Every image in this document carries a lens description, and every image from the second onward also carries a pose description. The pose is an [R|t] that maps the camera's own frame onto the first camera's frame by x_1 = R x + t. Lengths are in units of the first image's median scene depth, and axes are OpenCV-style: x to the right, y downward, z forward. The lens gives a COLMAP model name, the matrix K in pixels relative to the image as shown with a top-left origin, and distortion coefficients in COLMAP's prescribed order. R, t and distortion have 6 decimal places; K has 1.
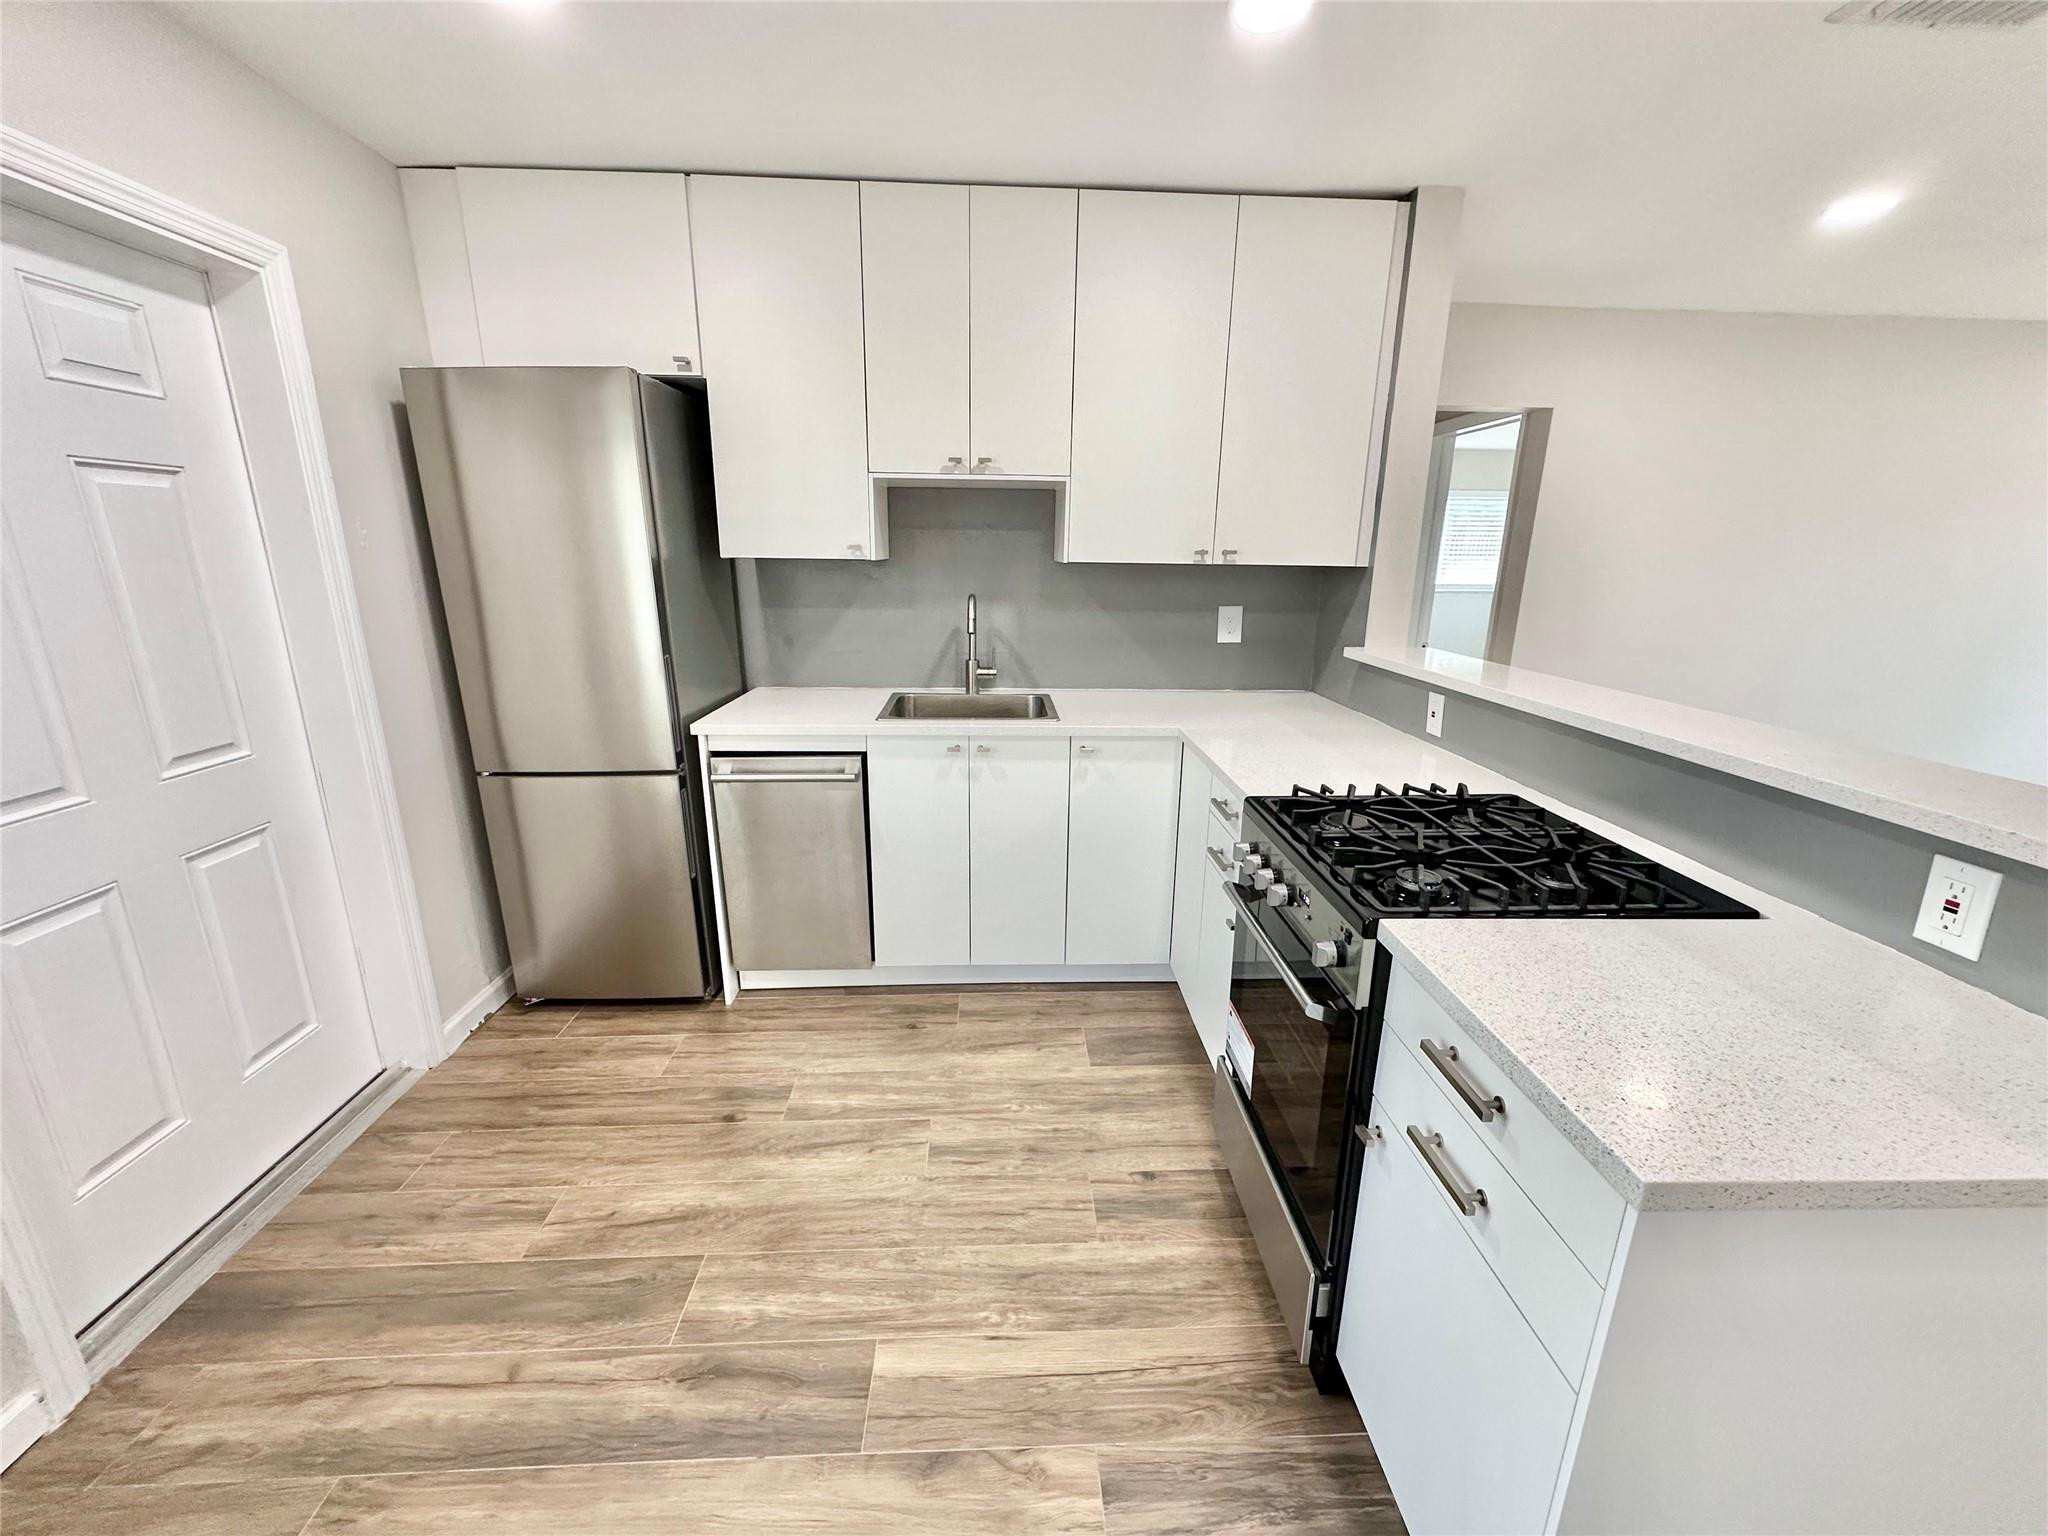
lens RADIAL K [[811.7, 0, 1030.0], [0, 811.7, 778.2], [0, 0, 1]] dist [-0.000500, 0.001143]
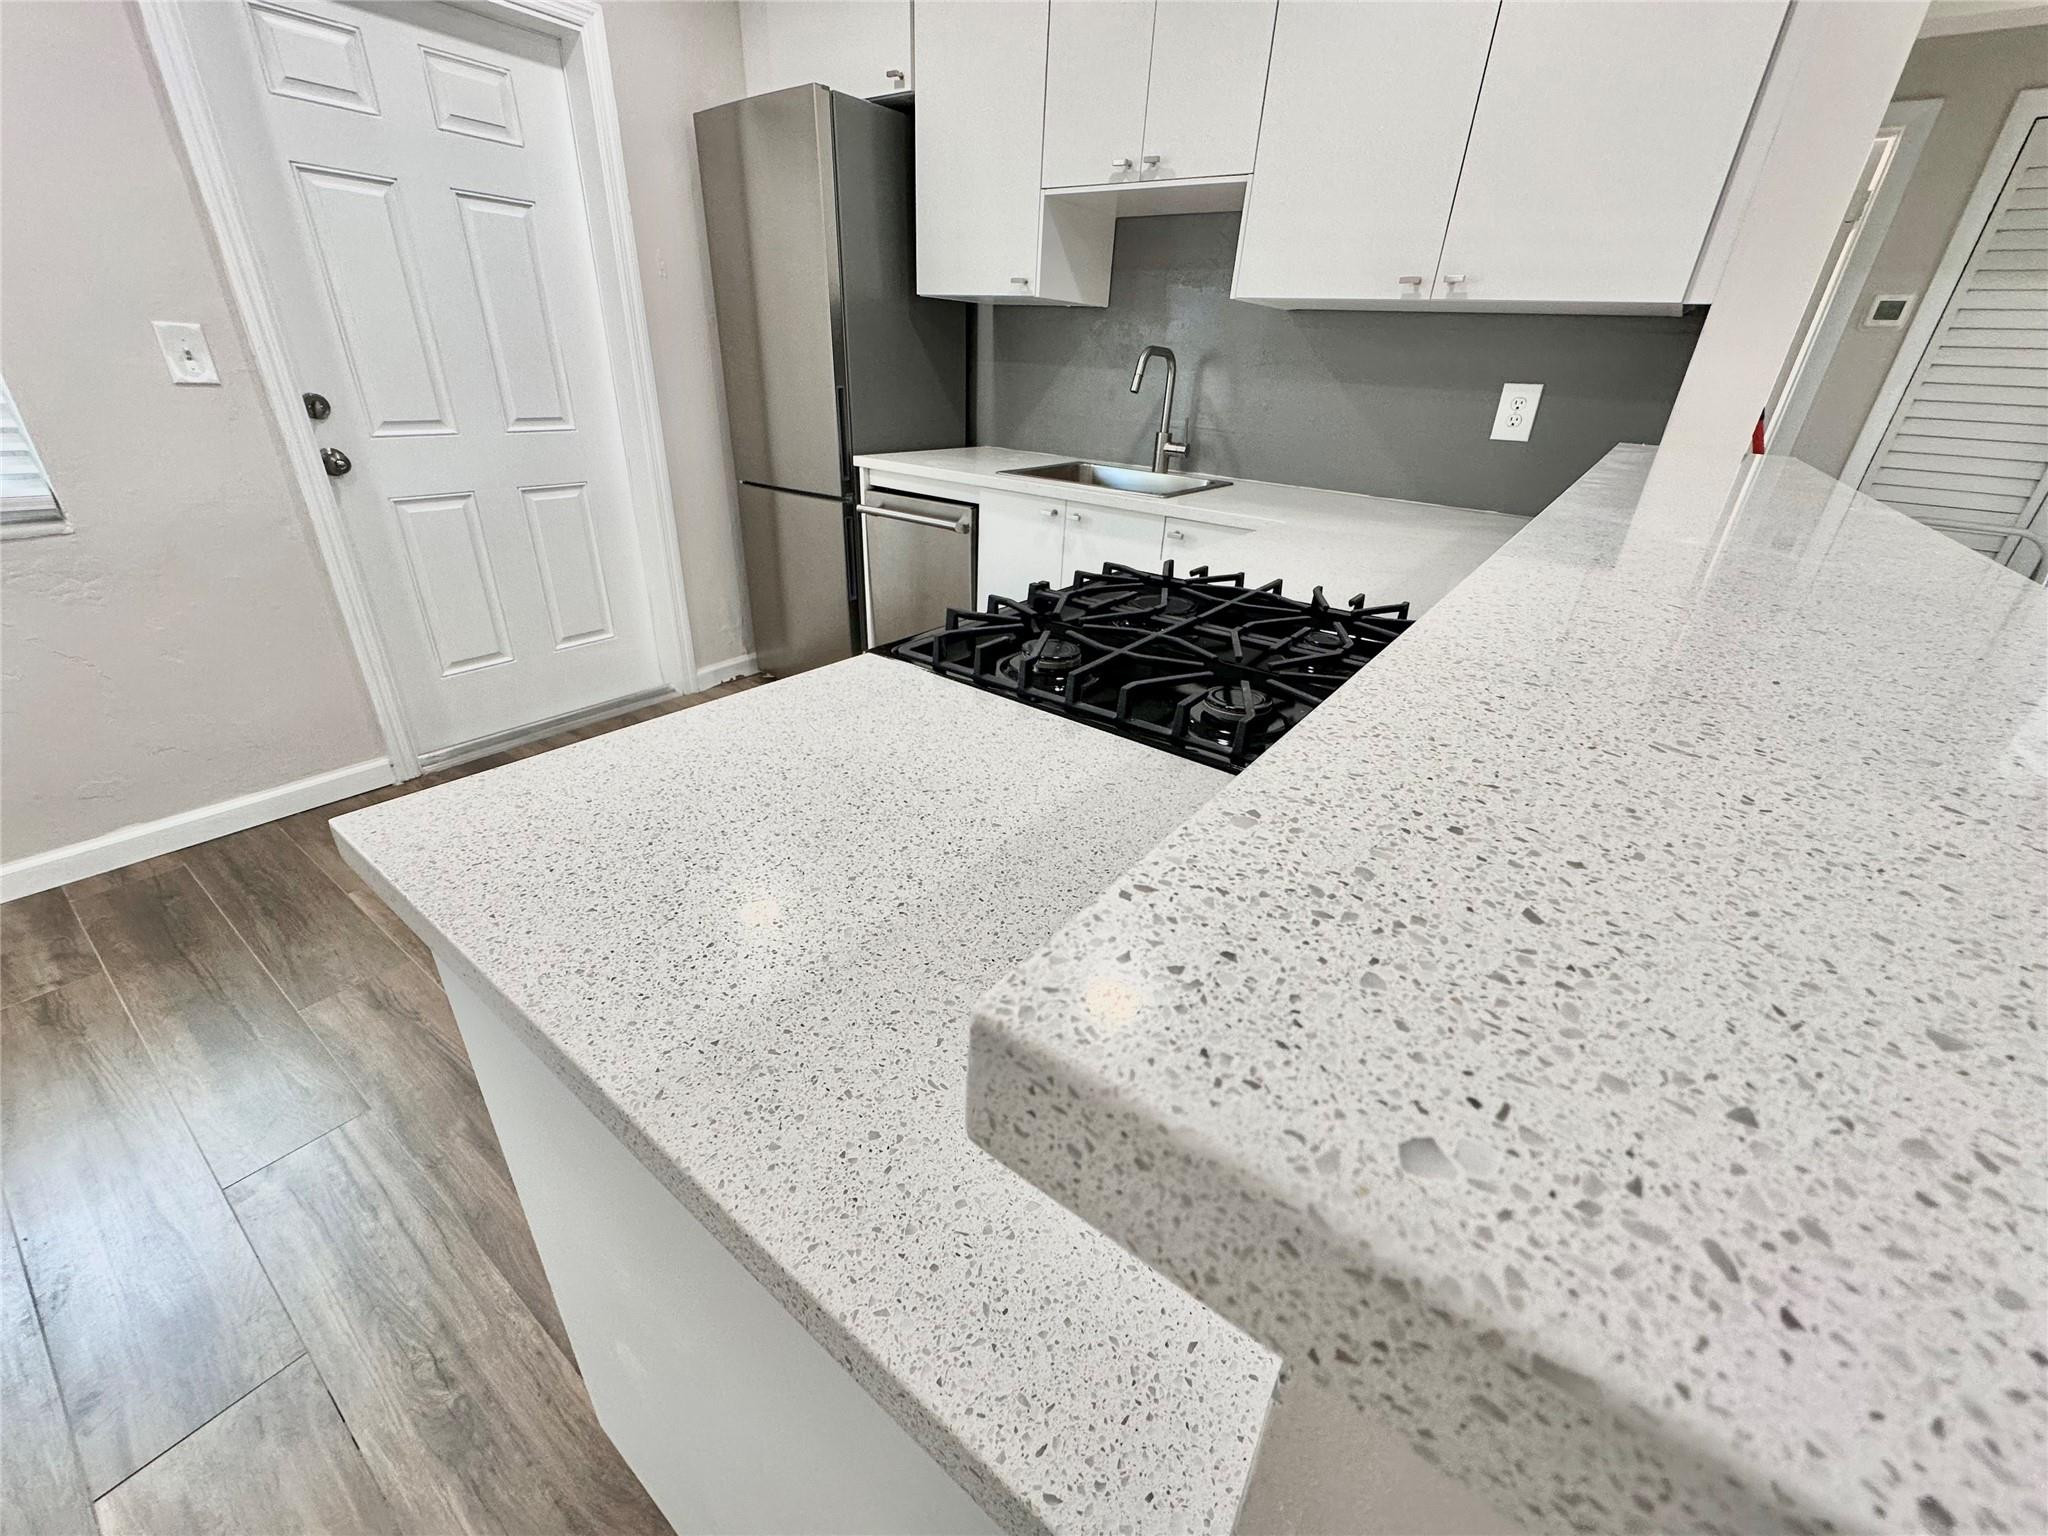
lens RADIAL K [[811.7, 0, 1021.0], [0, 811.7, 770.4], [0, 0, 1]] dist [-0.000500, 0.001143]
pose [[0.780315, 0.306865, -0.544924, 0.490261], [-0.206916, 0.948947, 0.238088, 0.030270], [0.590165, -0.073030, 0.803973, 0.211753]]
